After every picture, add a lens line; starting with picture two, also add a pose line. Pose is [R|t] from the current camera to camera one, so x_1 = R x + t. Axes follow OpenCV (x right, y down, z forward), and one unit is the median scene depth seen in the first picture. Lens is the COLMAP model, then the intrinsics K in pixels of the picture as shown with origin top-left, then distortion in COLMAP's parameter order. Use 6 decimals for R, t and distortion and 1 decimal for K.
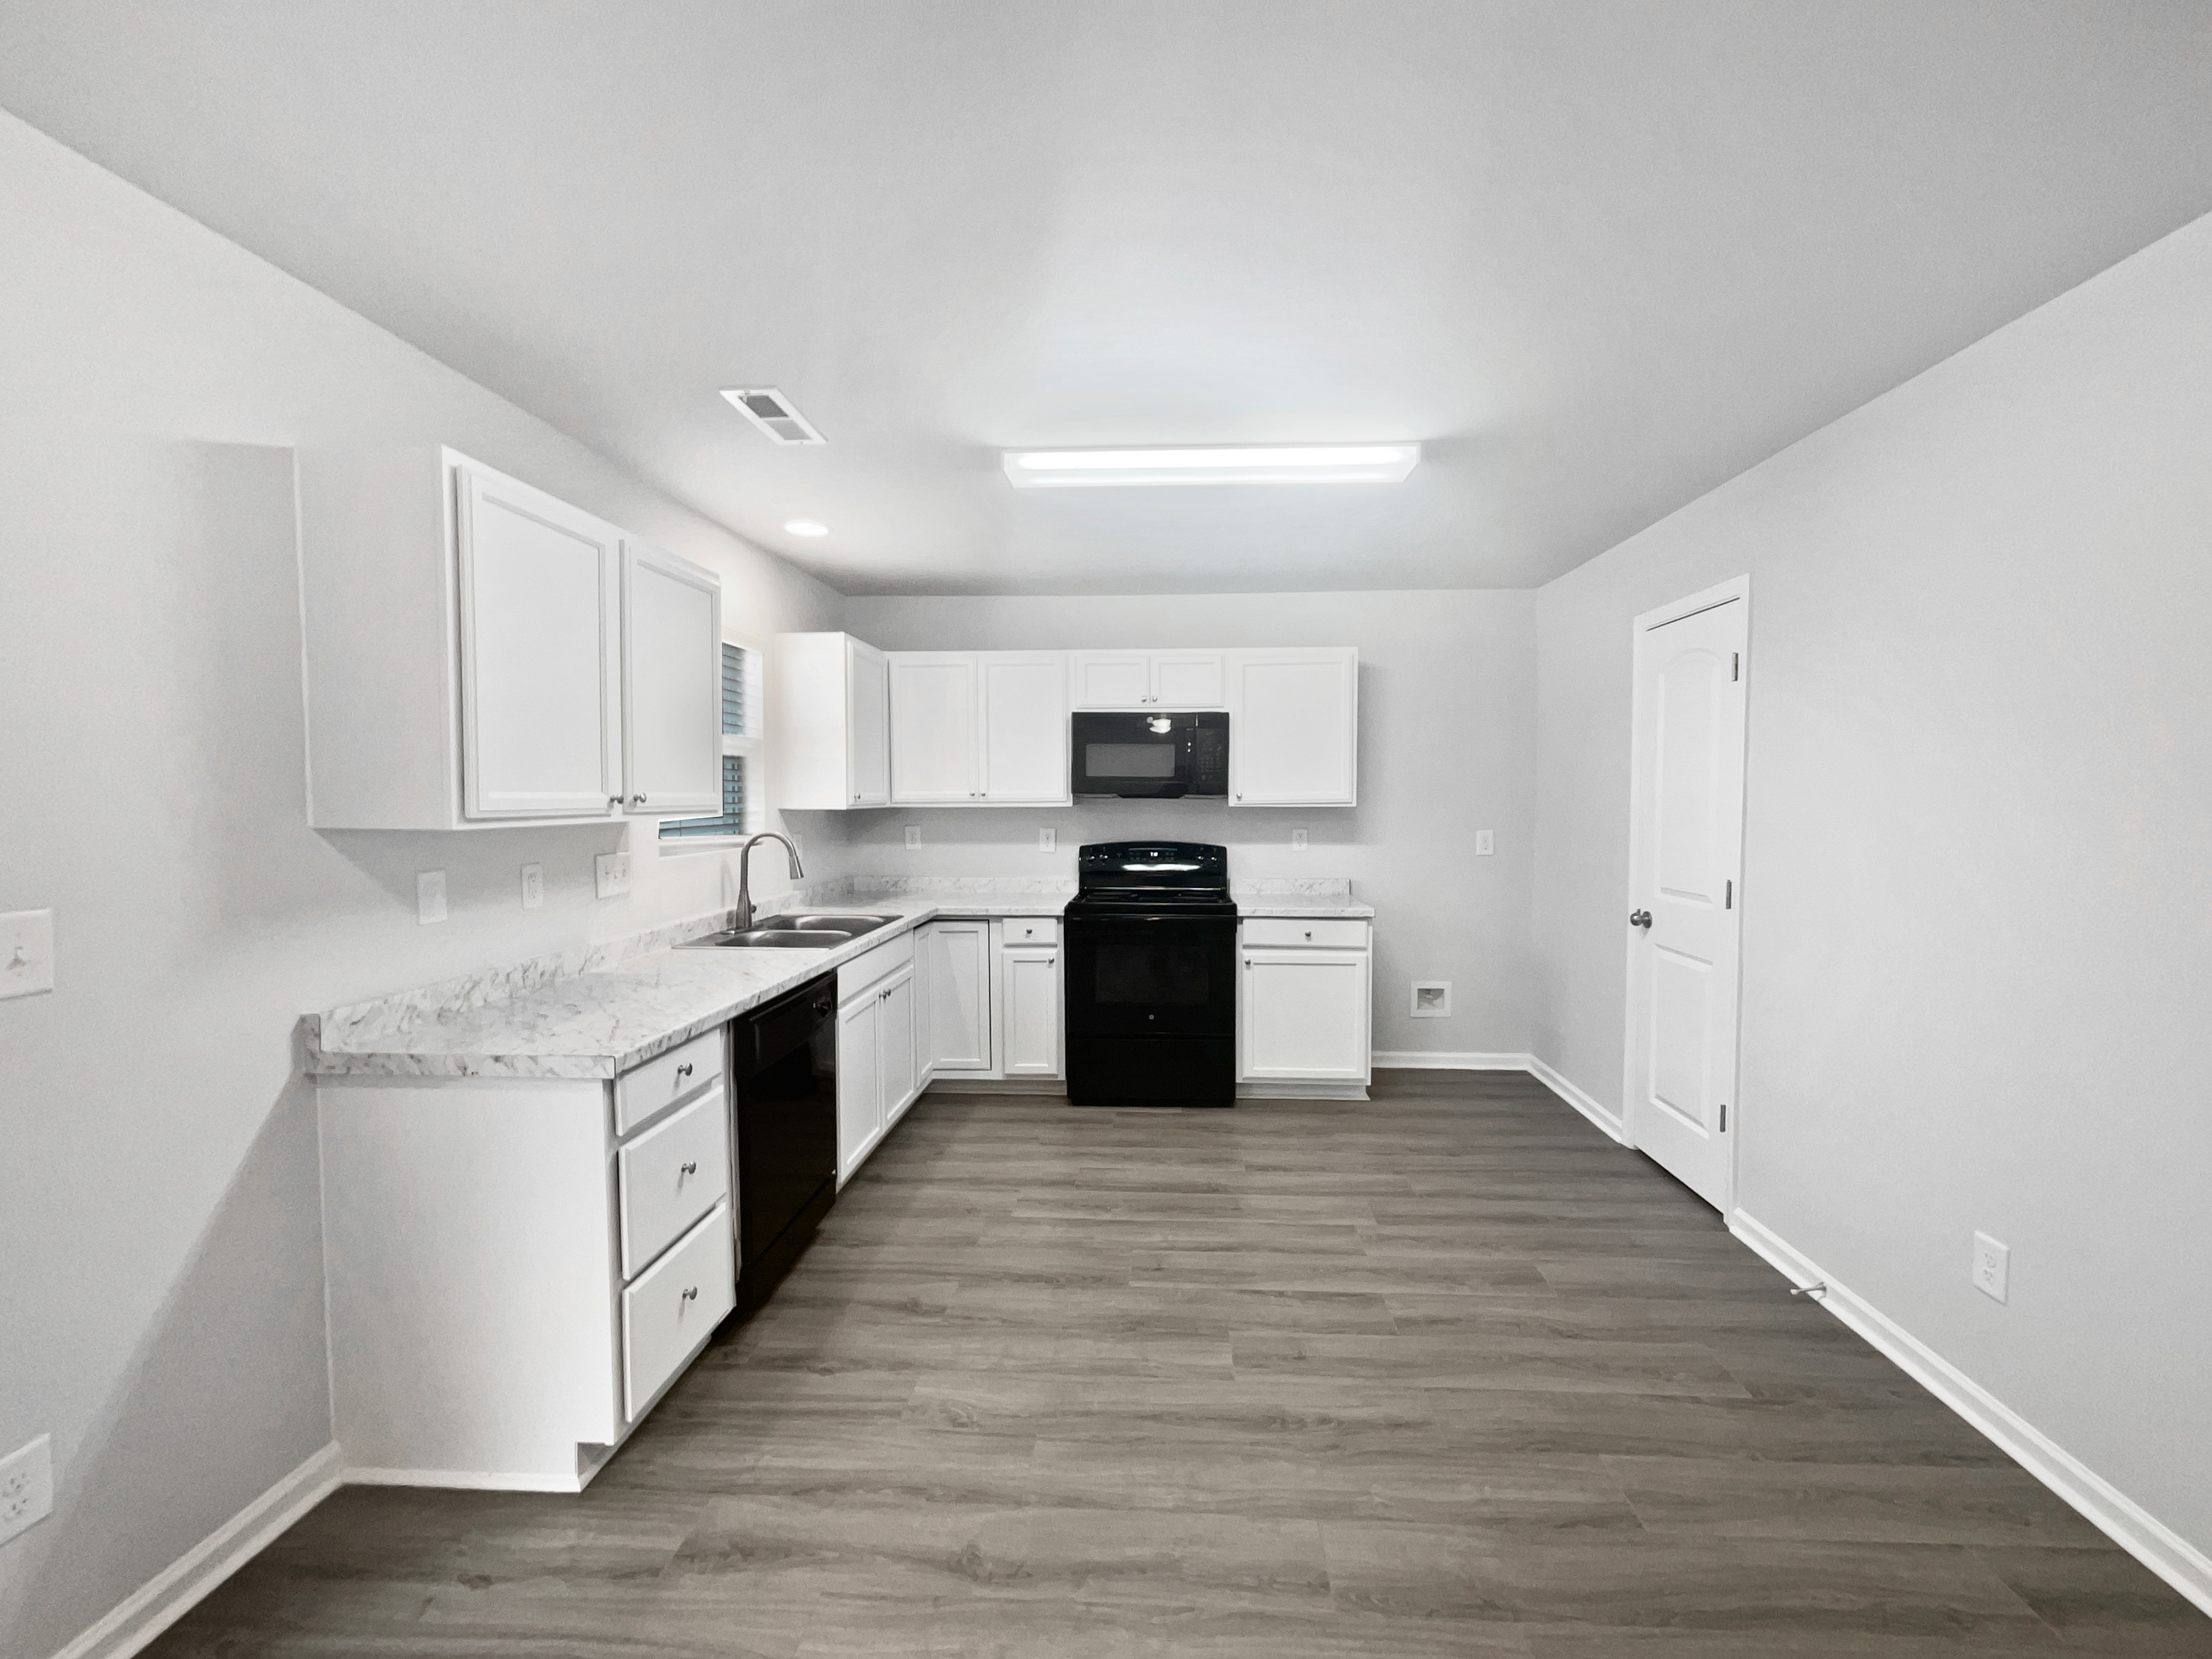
lens RADIAL K [[898.3, 0, 1113.7], [0, 898.3, 834.0], [0, 0, 1]] dist [-0.002431, 0.001163]
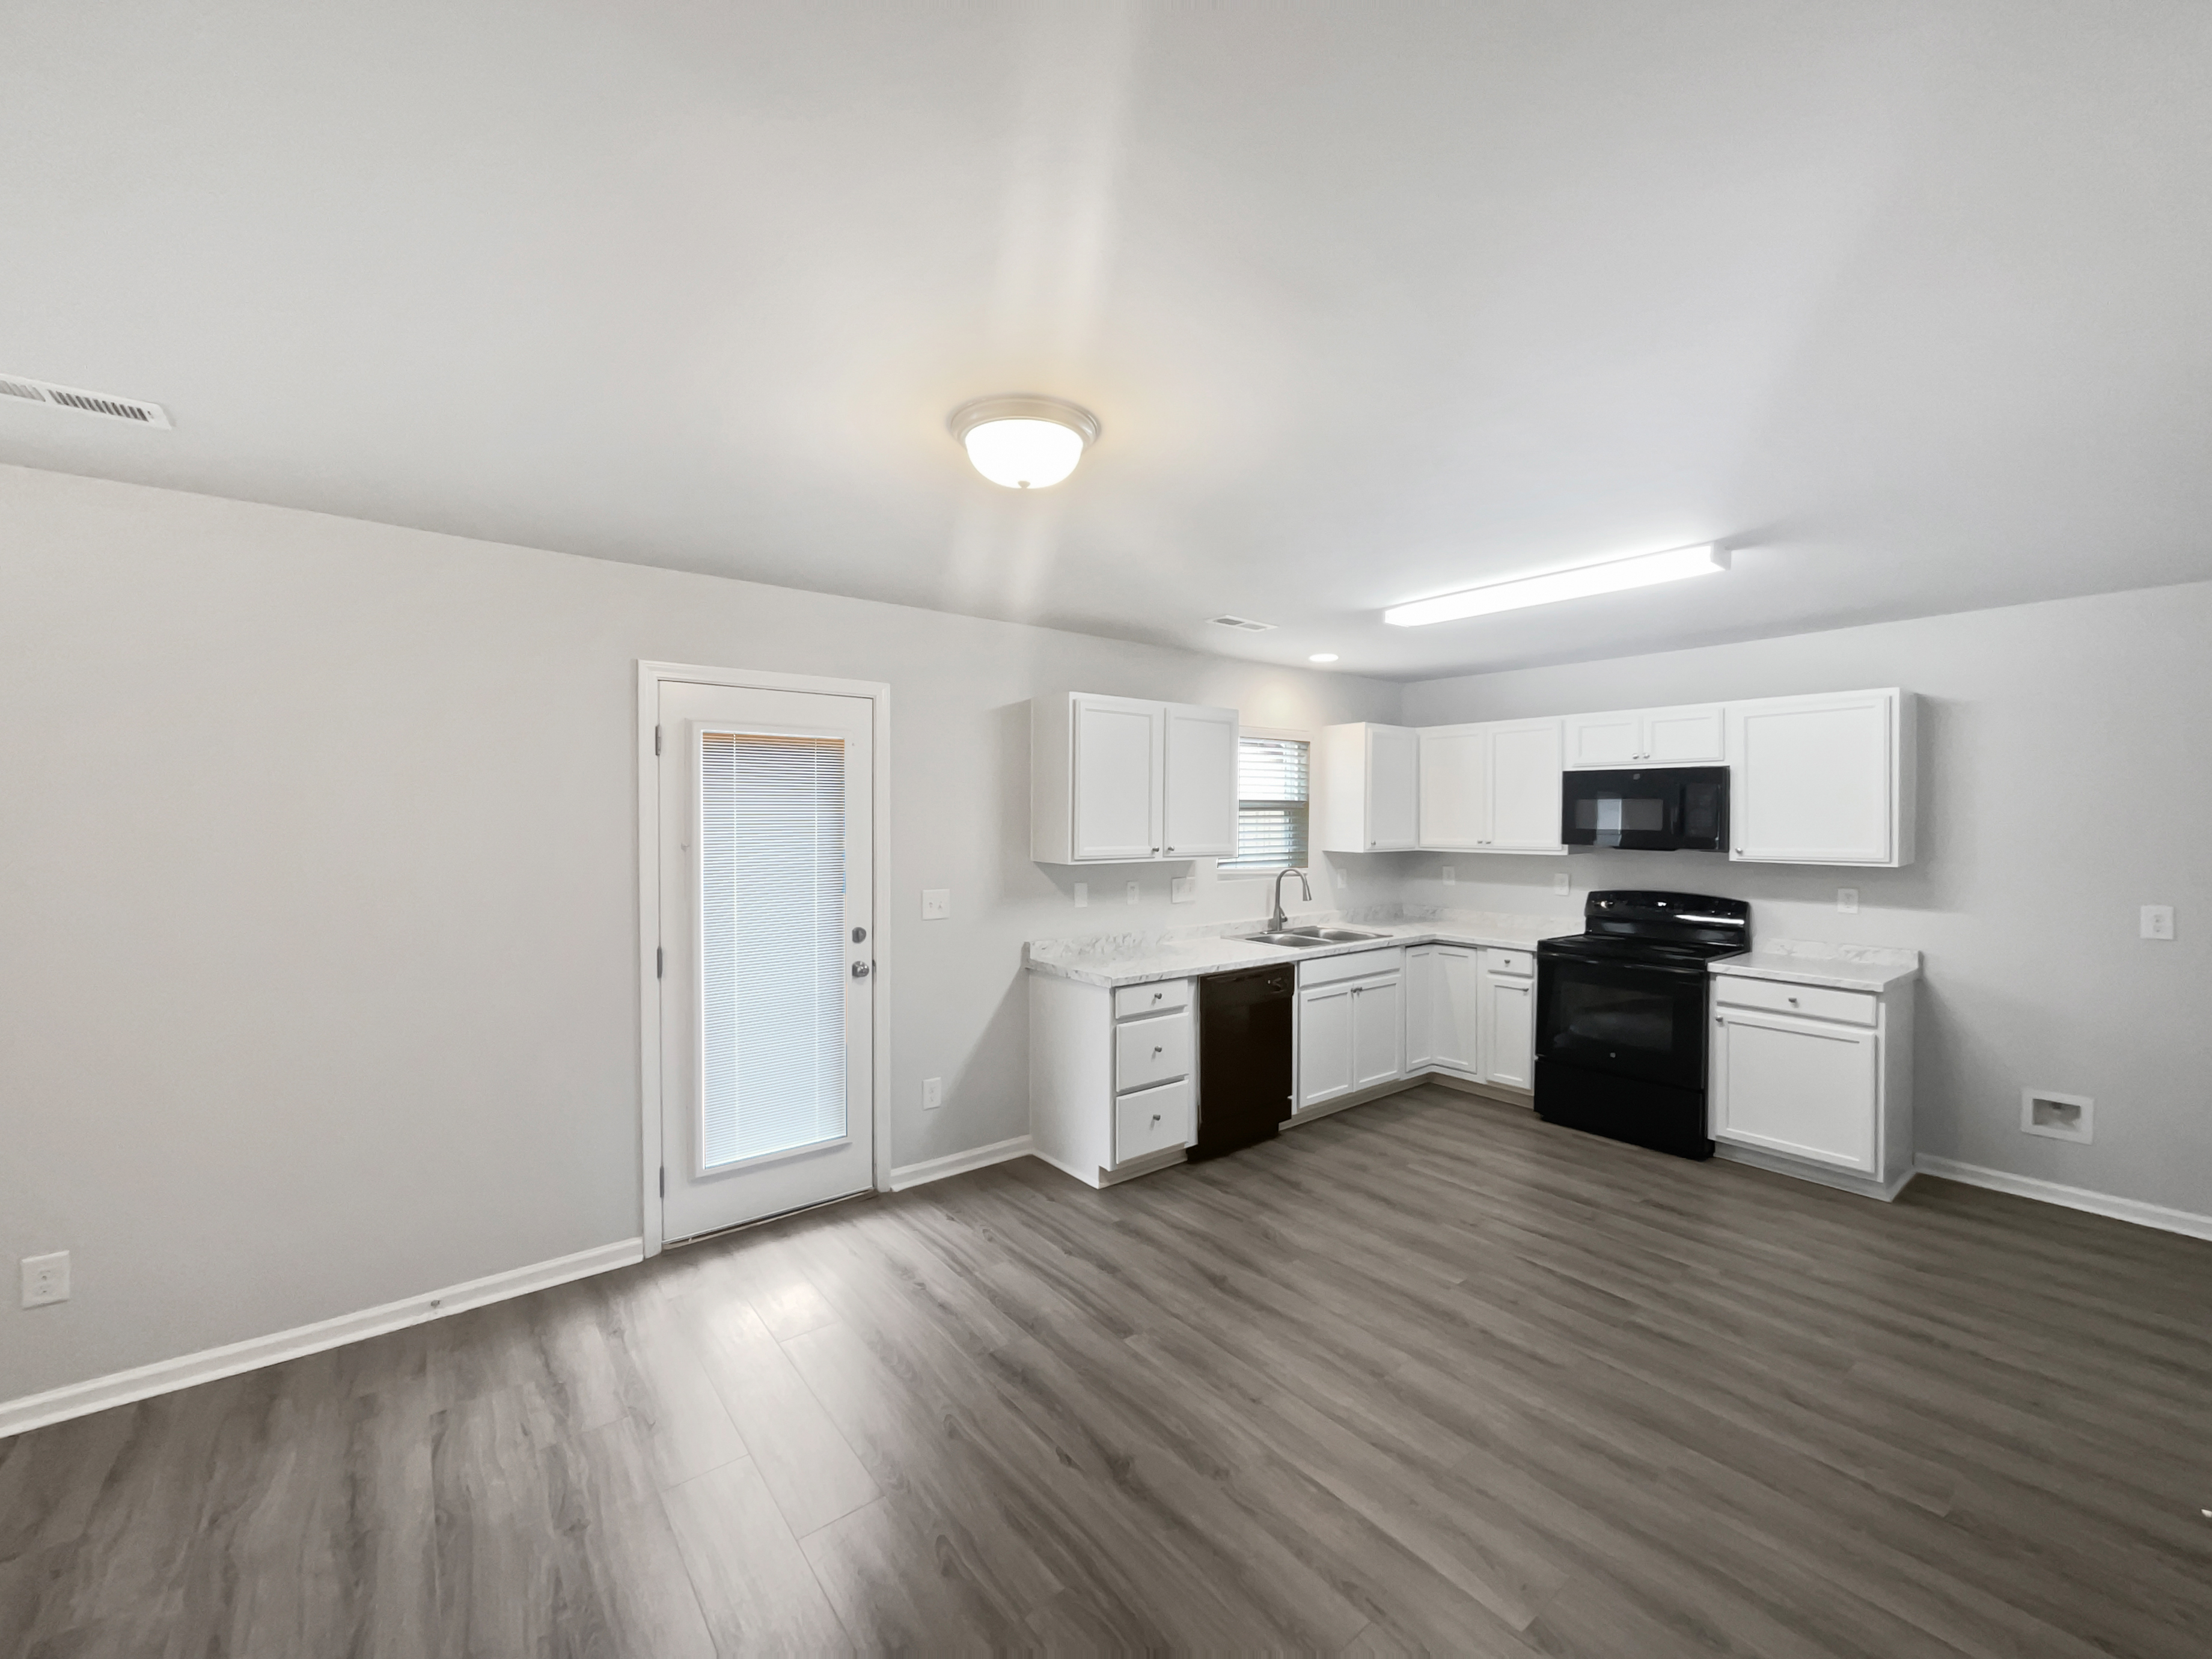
lens RADIAL K [[898.3, 0, 1107.7], [0, 898.3, 823.0], [0, 0, 1]] dist [-0.002431, 0.001163]
pose [[0.658159, 0.008404, -0.752832, 0.614656], [-0.036285, 0.999130, -0.020568, -0.039965], [0.752004, 0.040854, 0.657891, -0.236054]]
